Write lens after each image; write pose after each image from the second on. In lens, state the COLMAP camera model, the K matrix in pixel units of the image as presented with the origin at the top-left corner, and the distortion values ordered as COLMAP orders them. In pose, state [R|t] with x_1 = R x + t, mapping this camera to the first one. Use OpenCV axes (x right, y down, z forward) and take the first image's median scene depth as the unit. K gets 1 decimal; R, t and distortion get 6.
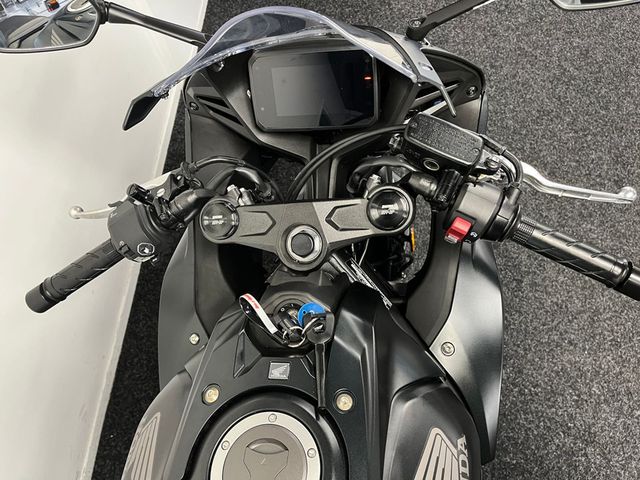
lens RADIAL K [[480.5, 0, 326.5], [0, 480.5, 237.8], [0, 0, 1]] dist [0.081939, -0.109407]
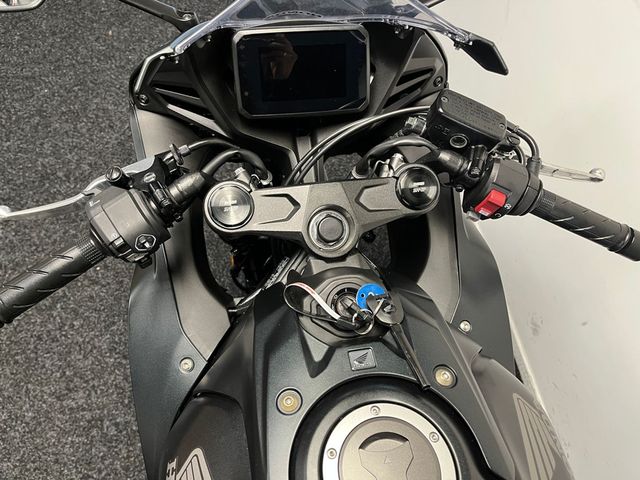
lens RADIAL K [[480.5, 0, 326.5], [0, 480.5, 237.8], [0, 0, 1]] dist [0.081939, -0.109407]
pose [[0.948010, -0.041324, 0.315547, -0.344420], [0.074775, 0.992699, -0.094646, 0.114951], [-0.309332, 0.113321, 0.944178, 0.154744]]
